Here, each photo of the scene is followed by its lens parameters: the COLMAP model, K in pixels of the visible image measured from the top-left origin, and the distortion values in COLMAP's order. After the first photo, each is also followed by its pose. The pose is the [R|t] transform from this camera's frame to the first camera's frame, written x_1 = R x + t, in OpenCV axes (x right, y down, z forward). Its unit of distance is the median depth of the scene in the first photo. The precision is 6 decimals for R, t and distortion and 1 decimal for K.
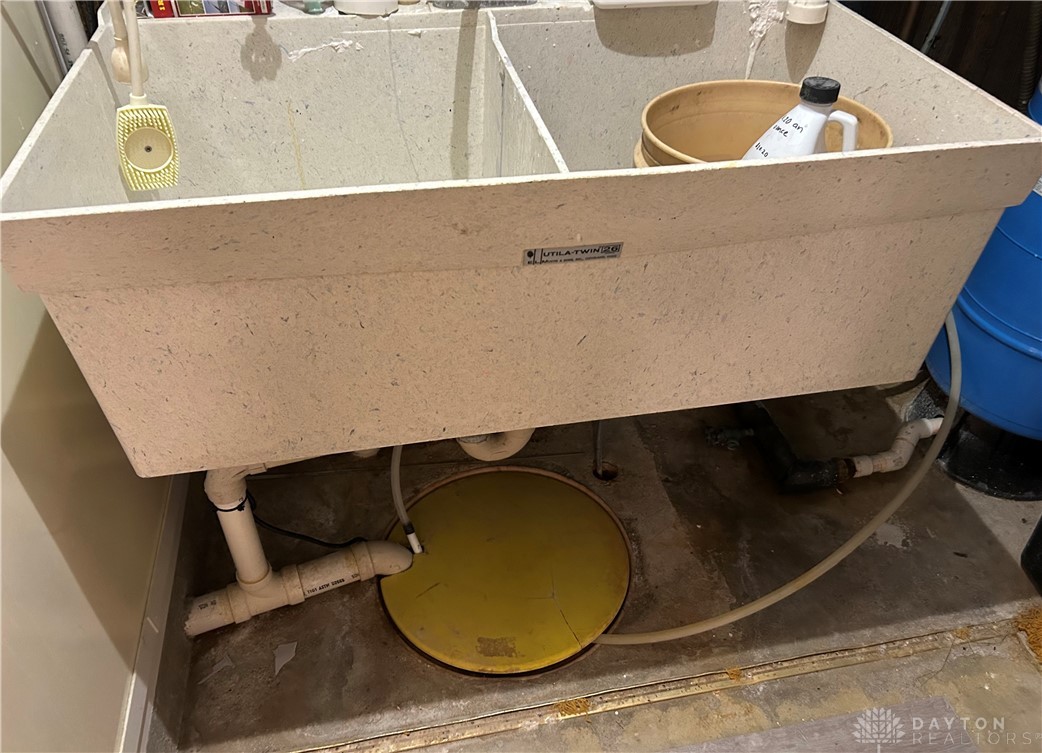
lens RADIAL K [[799.1, 0, 519.8], [0, 799.1, 377.3], [0, 0, 1]] dist [0.005443, -0.006055]
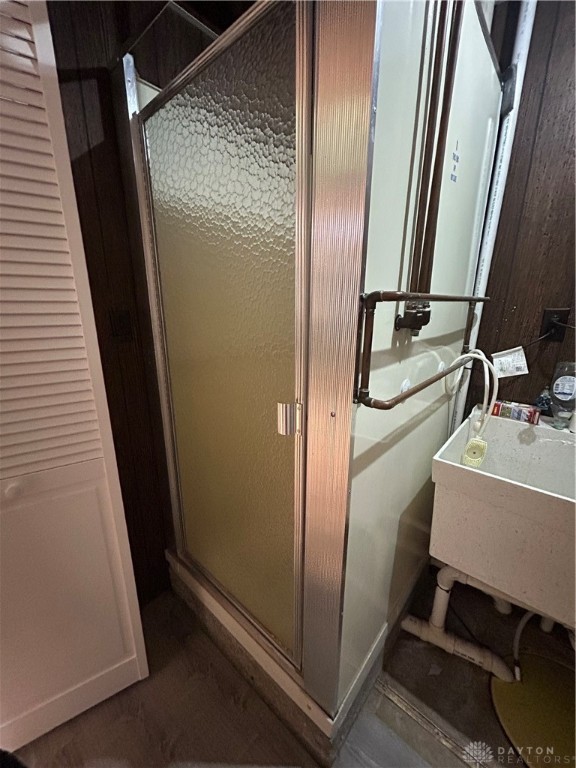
lens RADIAL K [[307.7, 0, 288.8], [0, 307.7, 384.8], [0, 0, 1]] dist [-0.003190, -0.000714]
pose [[0.608098, 0.191627, -0.770387, -0.033704], [-0.511205, 0.836969, -0.195327, 0.053271], [0.607360, 0.512603, 0.606920, -0.165522]]
